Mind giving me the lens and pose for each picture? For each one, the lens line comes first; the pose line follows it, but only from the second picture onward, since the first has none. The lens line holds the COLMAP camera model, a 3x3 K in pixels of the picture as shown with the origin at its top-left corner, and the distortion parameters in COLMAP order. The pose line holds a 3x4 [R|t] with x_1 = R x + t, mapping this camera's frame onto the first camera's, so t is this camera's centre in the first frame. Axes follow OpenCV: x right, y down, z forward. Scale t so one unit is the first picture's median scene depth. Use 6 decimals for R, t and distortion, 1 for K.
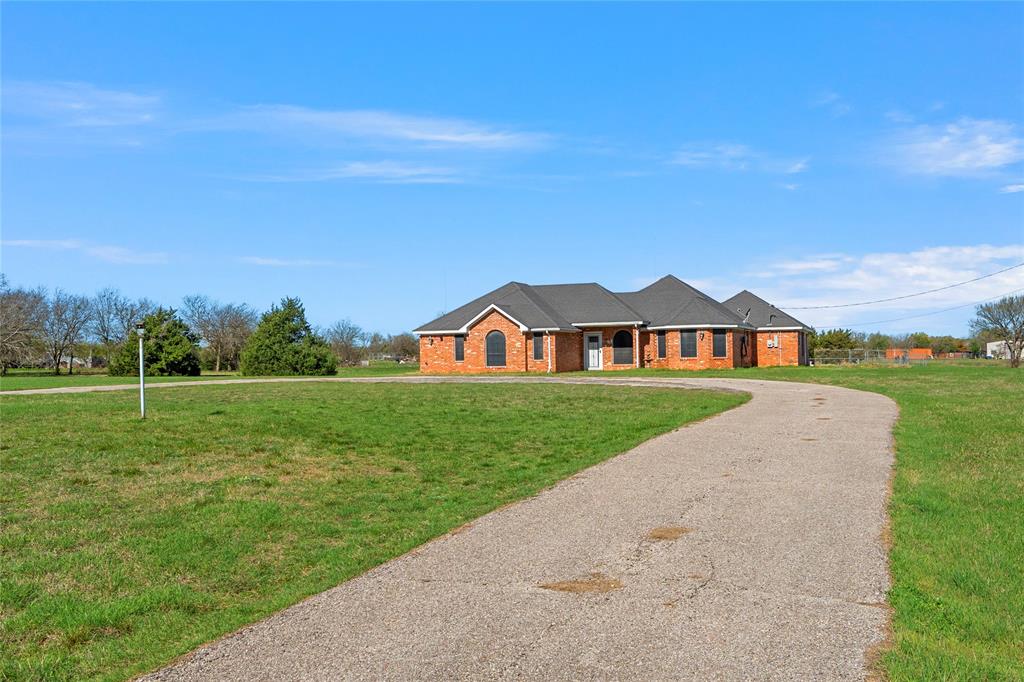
lens RADIAL K [[1196.2, 0, 511.7], [0, 1196.2, 343.6], [0, 0, 1]] dist [0.037992, 0.000000]
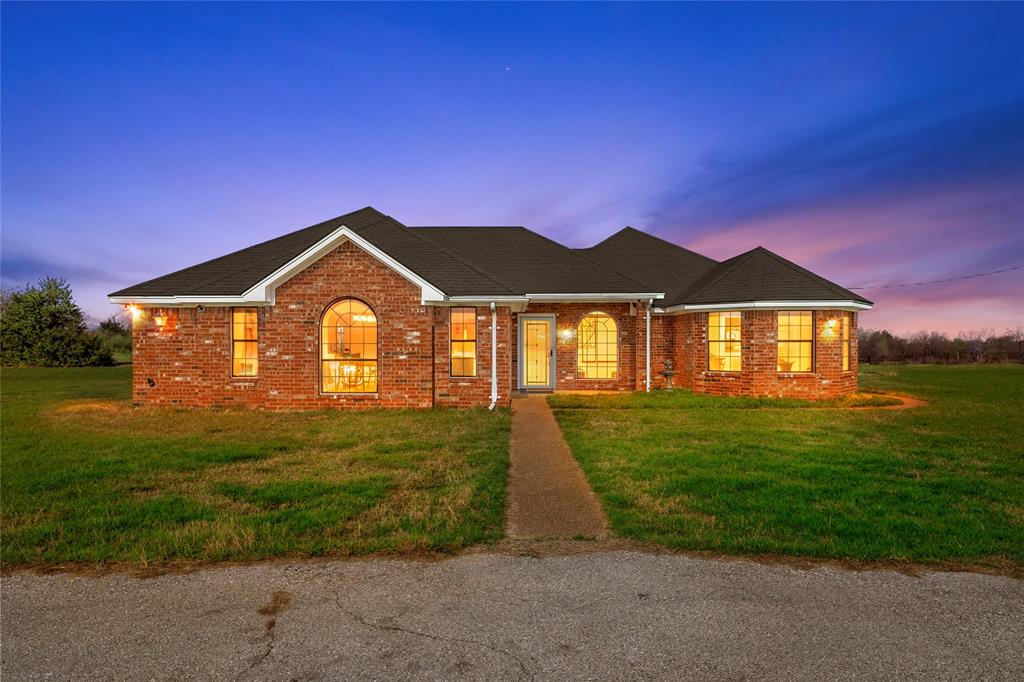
lens RADIAL K [[593.5, 0, 519.2], [0, 593.5, 336.4], [0, 0, 1]] dist [-0.002071, 0.000551]
pose [[0.932652, 0.018403, 0.360307, -0.030047], [-0.018959, 0.999818, -0.001993, 0.000311], [-0.360278, -0.004972, 0.932832, 0.780467]]
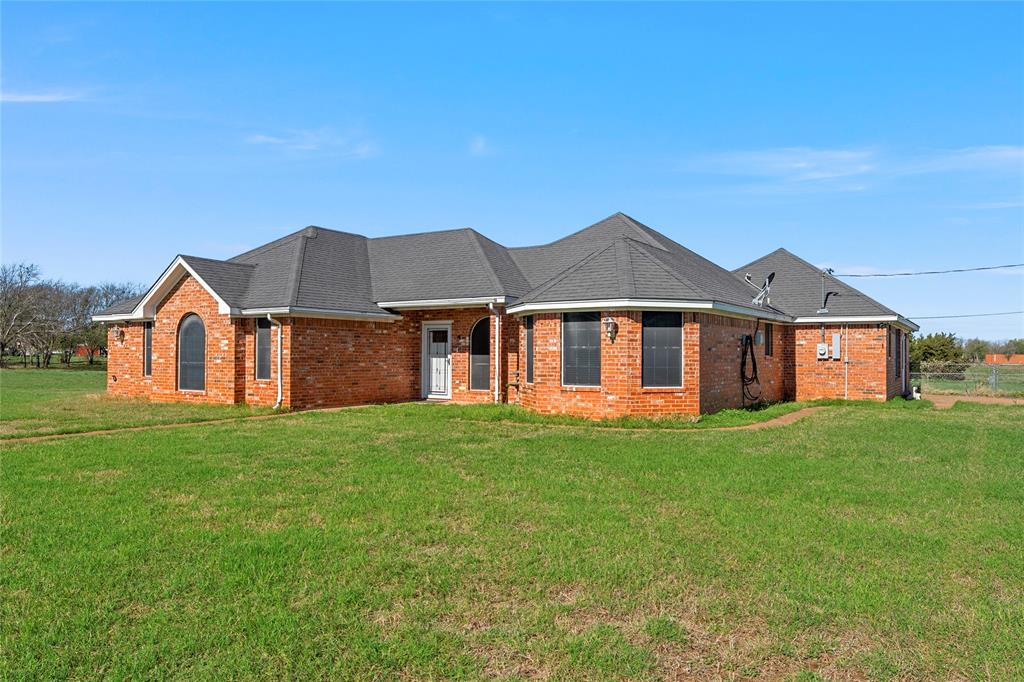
lens RADIAL K [[783.3, 0, 516.4], [0, 783.3, 336.3], [0, 0, 1]] dist [0.003234, 0.001950]
pose [[0.976997, 0.014833, -0.212738, 0.170969], [-0.016301, 0.999854, -0.005149, -0.002500], [0.212631, 0.008498, 0.977096, 0.704569]]
